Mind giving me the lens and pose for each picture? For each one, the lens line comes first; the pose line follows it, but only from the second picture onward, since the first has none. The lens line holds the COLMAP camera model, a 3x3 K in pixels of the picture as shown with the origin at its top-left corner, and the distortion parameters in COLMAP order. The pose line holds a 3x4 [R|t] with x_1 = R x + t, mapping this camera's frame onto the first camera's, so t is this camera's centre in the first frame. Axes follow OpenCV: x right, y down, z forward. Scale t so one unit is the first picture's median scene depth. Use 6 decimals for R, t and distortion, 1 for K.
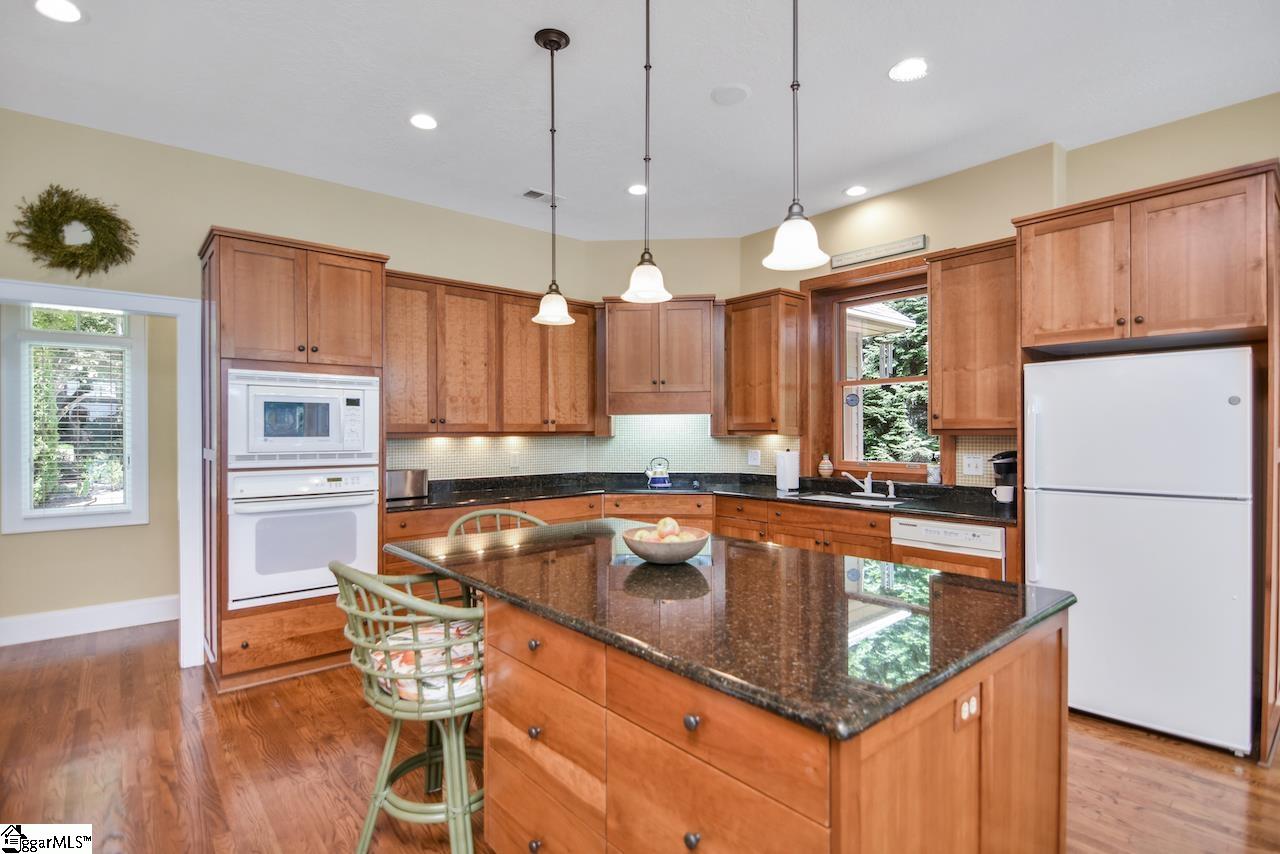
lens RADIAL K [[627.7, 0, 636.7], [0, 627.7, 431.1], [0, 0, 1]] dist [-0.011686, -0.003547]
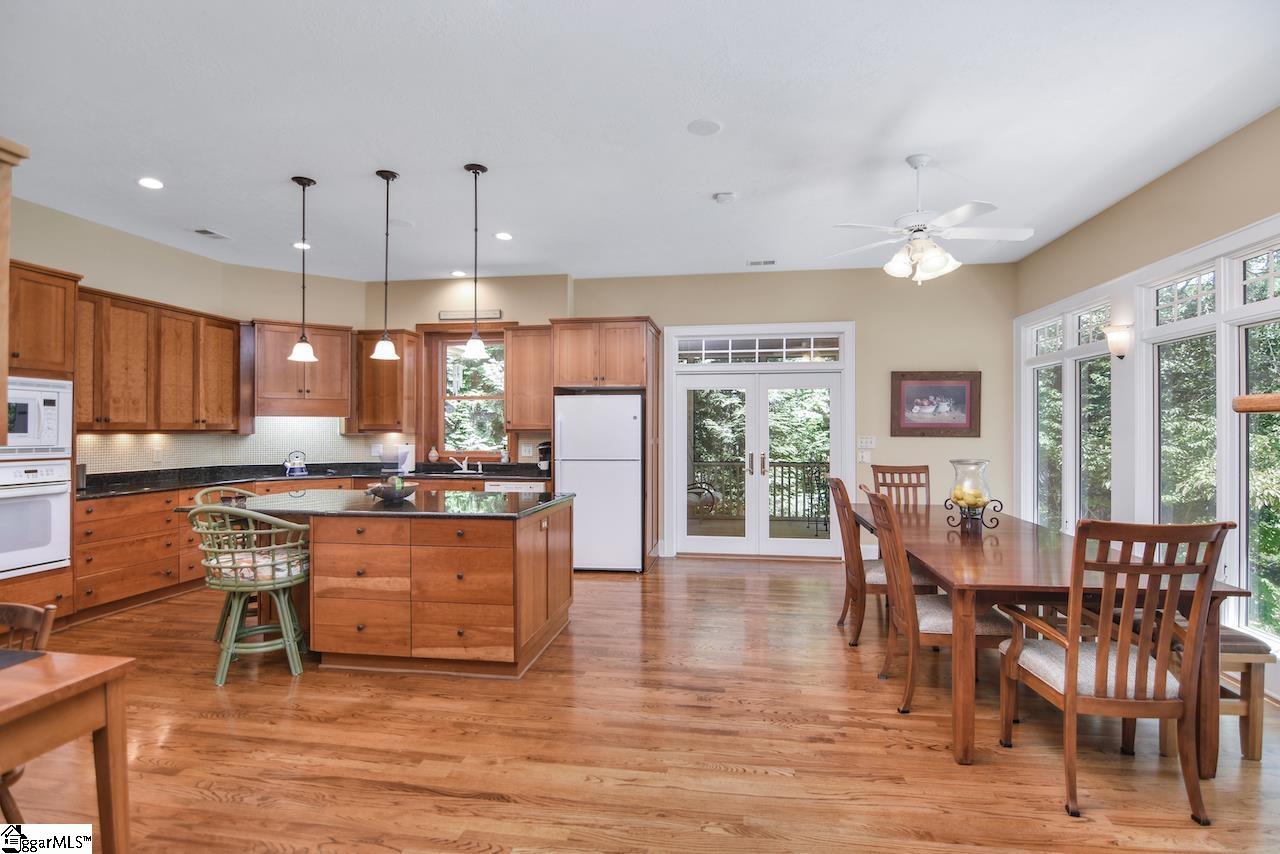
lens RADIAL K [[627.7, 0, 645.6], [0, 627.7, 430.9], [0, 0, 1]] dist [-0.011686, -0.003547]
pose [[0.754639, 0.003739, 0.656130, -0.310300], [-0.003075, 0.999993, -0.002162, 0.003108], [-0.656133, -0.000386, 0.754645, -0.457351]]
